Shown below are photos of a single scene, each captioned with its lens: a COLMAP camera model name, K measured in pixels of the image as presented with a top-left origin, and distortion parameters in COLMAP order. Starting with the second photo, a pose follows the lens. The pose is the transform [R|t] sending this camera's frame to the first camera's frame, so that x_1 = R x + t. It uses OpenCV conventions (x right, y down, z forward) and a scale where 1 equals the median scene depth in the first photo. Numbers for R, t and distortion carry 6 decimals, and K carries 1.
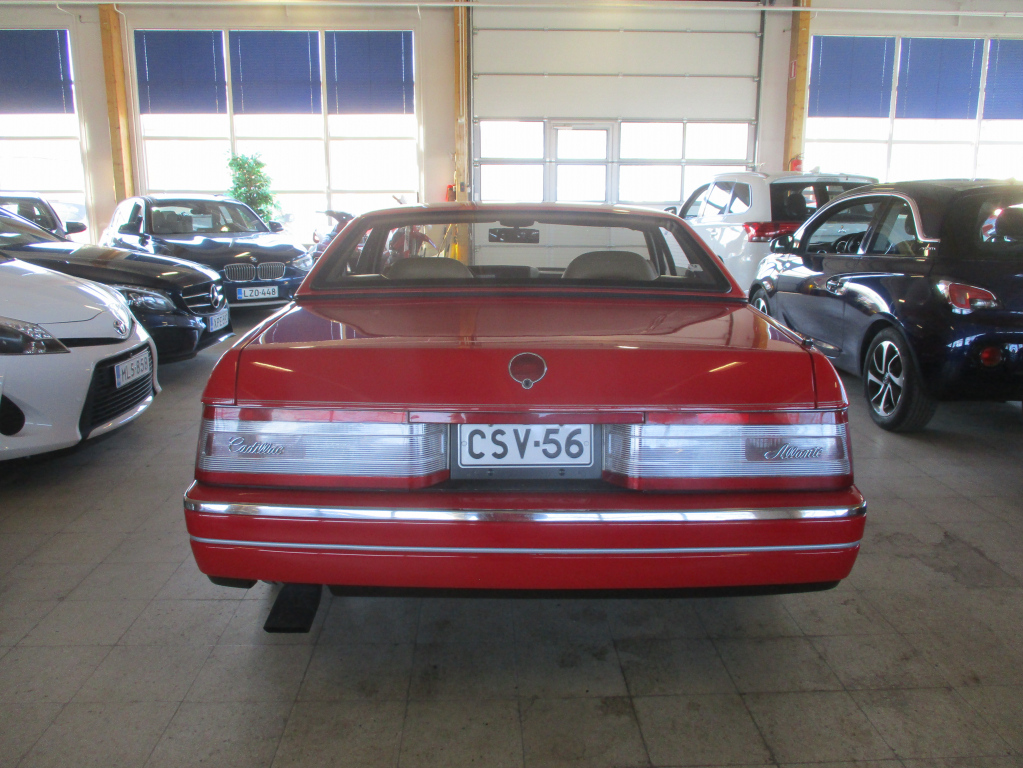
lens RADIAL K [[835.3, 0, 510.9], [0, 835.3, 382.4], [0, 0, 1]] dist [-0.027538, -0.000107]
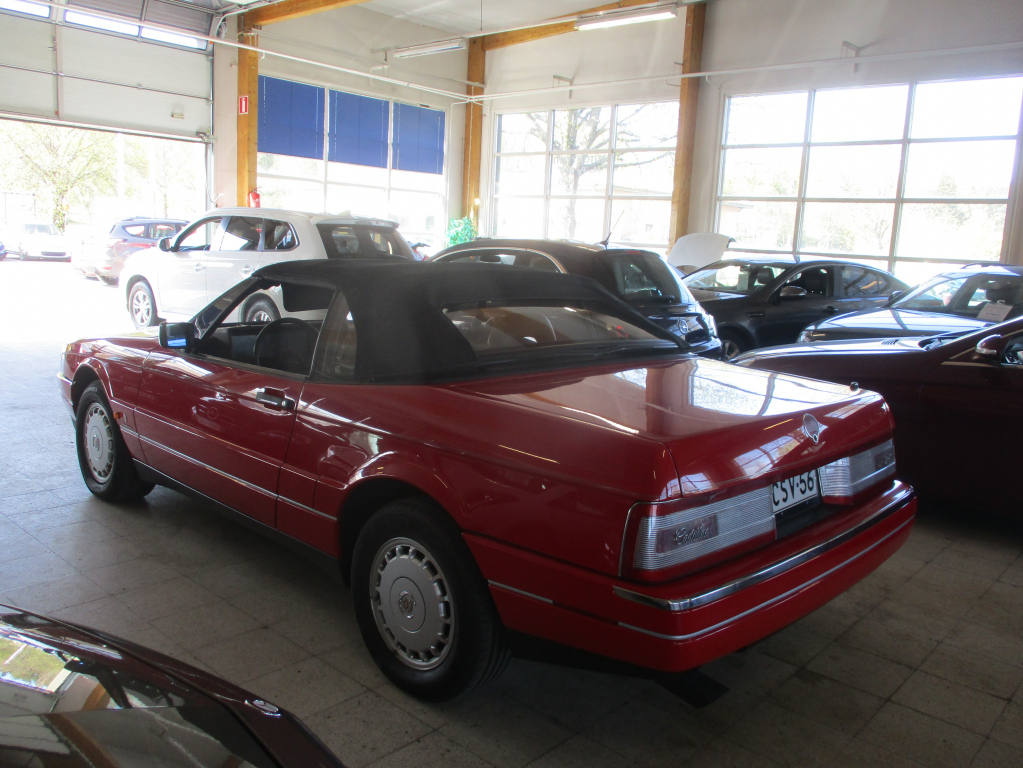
lens RADIAL K [[837.4, 0, 510.4], [0, 837.4, 375.9], [0, 0, 1]] dist [-0.022794, -0.002784]
pose [[0.697216, -0.076995, 0.712715, -0.198730], [0.098315, 0.995091, 0.011323, -0.025298], [-0.710088, 0.062176, 0.701363, 0.071181]]
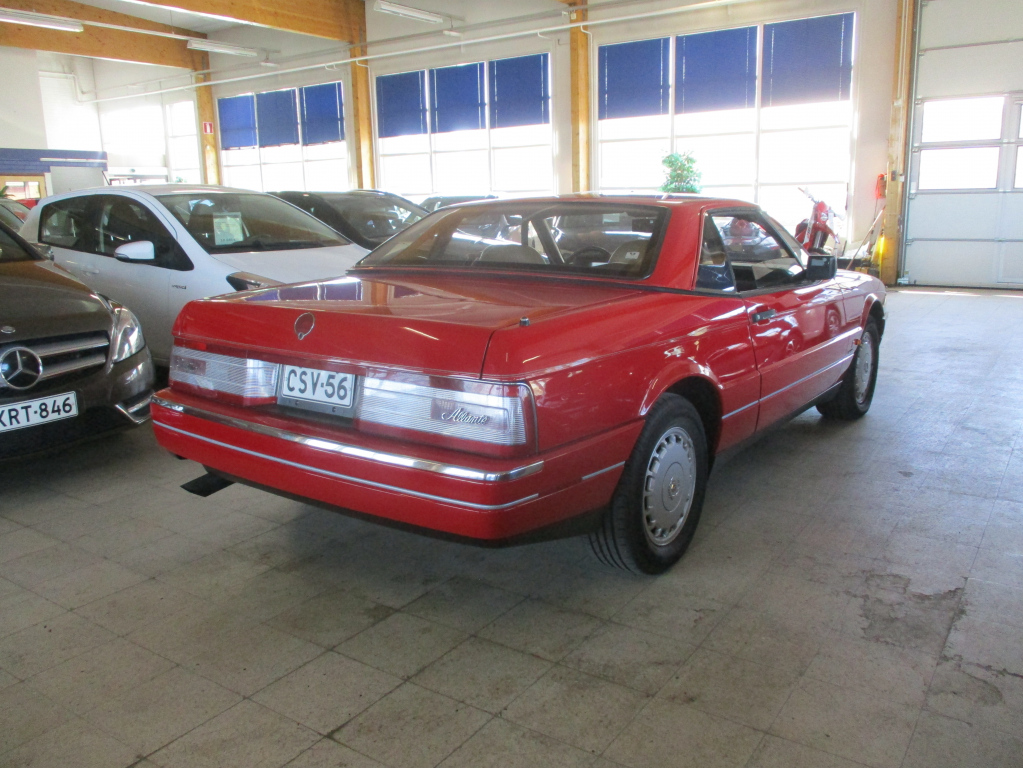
lens RADIAL K [[835.3, 0, 510.9], [0, 835.3, 382.4], [0, 0, 1]] dist [-0.027538, -0.000107]
pose [[0.801586, 0.106661, -0.588288, 0.174970], [-0.102580, 0.993903, 0.040430, -0.002043], [0.589014, 0.027939, 0.807640, 0.023139]]
